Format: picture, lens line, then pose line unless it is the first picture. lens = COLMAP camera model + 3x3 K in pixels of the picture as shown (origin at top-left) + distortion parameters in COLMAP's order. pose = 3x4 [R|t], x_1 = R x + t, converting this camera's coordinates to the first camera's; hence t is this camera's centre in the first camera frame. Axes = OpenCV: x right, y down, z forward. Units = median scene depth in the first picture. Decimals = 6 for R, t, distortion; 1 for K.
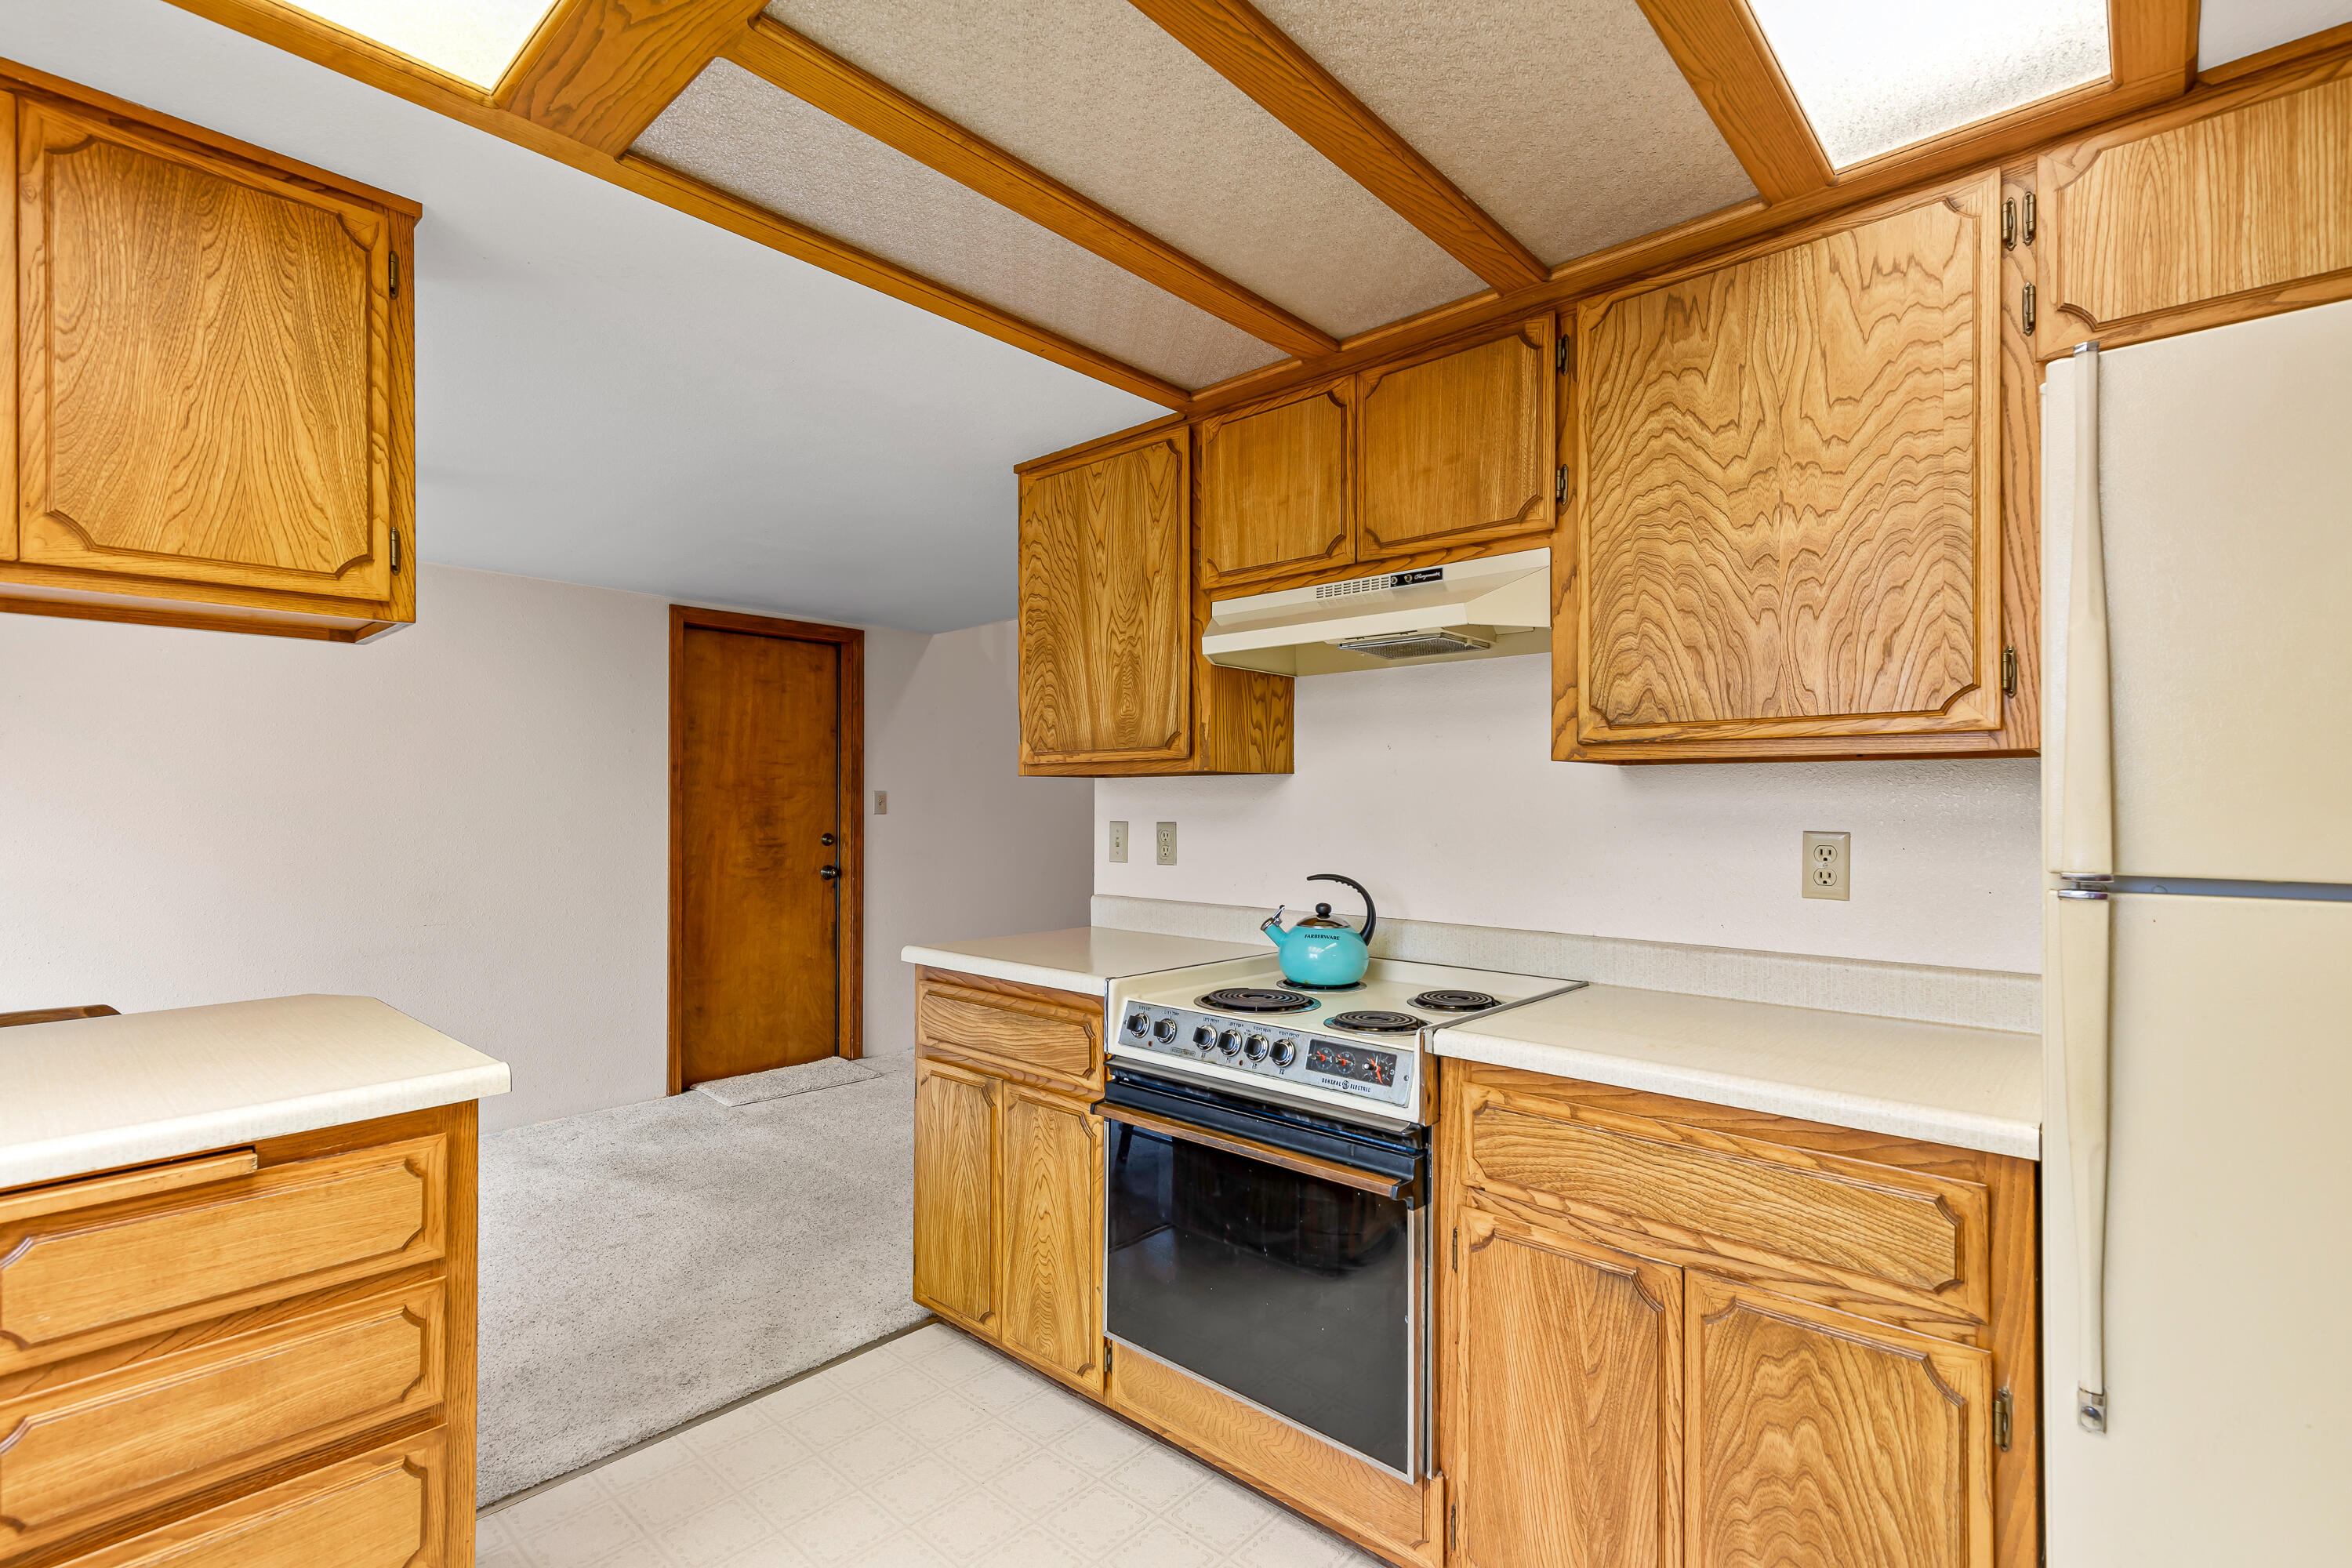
lens RADIAL K [[1079.4, 0, 1176.9], [0, 1079.4, 793.2], [0, 0, 1]] dist [0.018472, -0.004297]
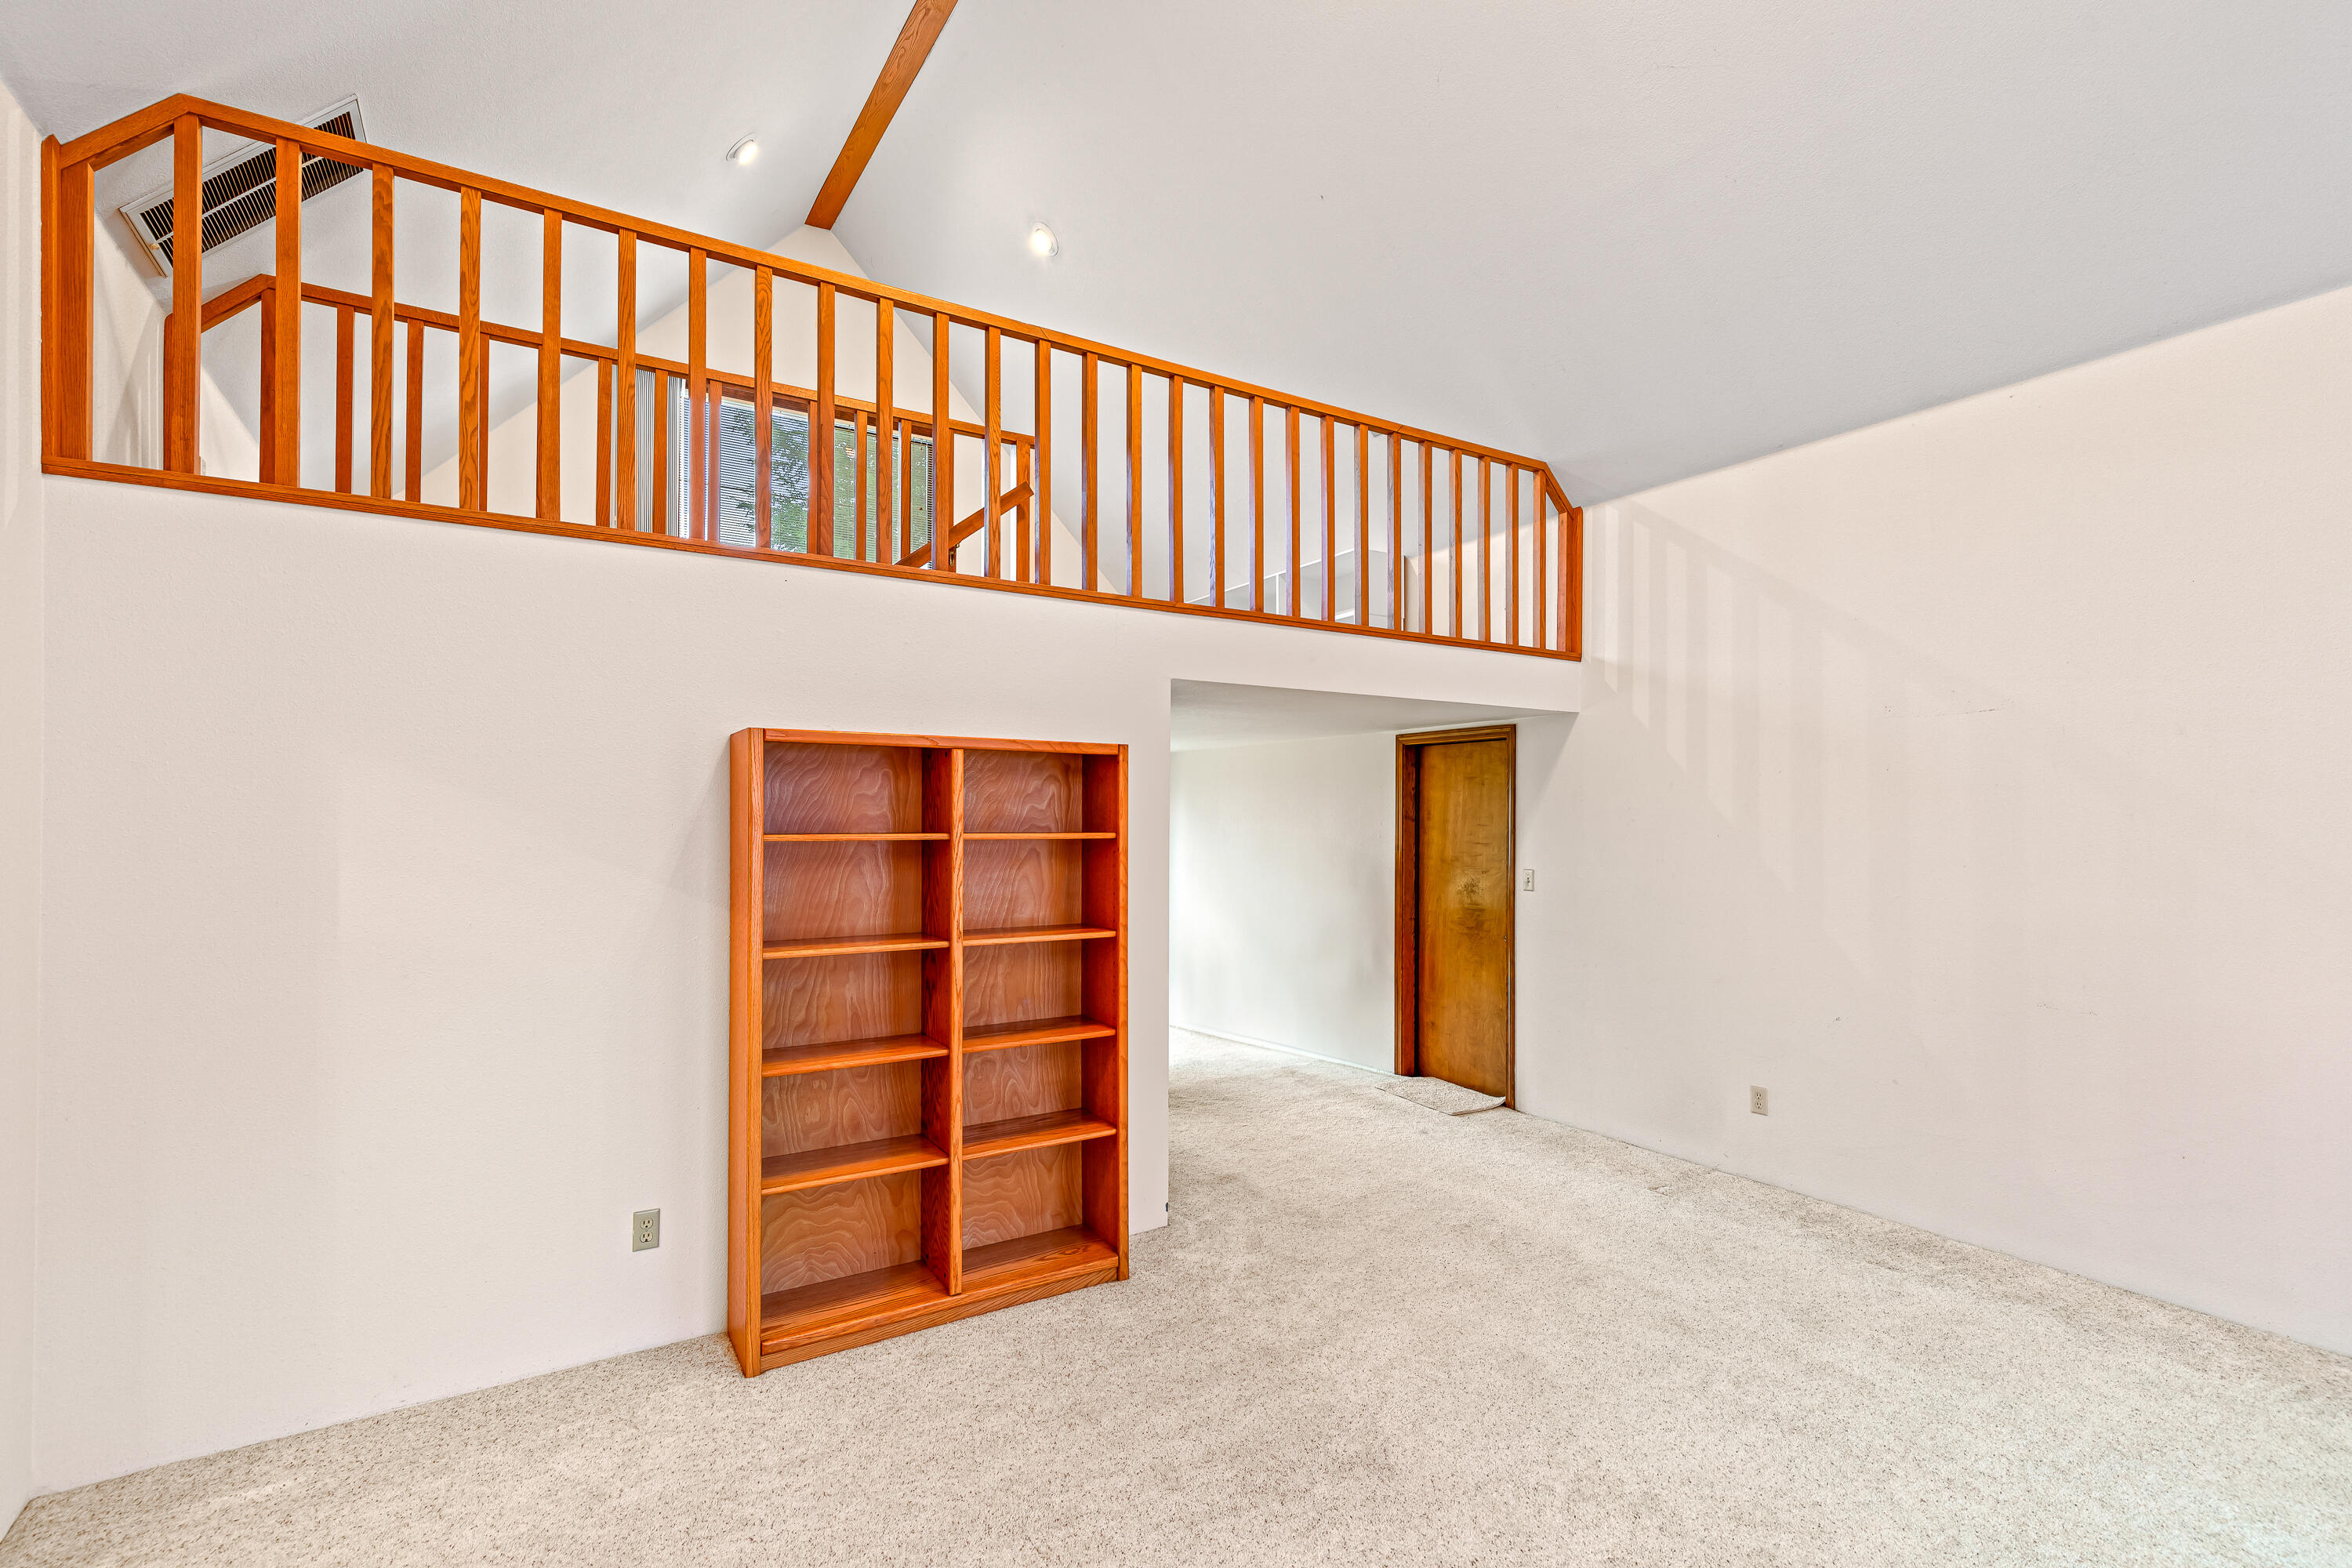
lens RADIAL K [[1079.4, 0, 1173.6], [0, 1079.4, 805.7], [0, 0, 1]] dist [0.018472, -0.004297]
pose [[-0.286676, -0.007124, -0.958001, 0.922926], [0.009962, 0.999896, -0.010417, -0.062074], [0.957976, -0.012530, -0.286575, 1.039855]]
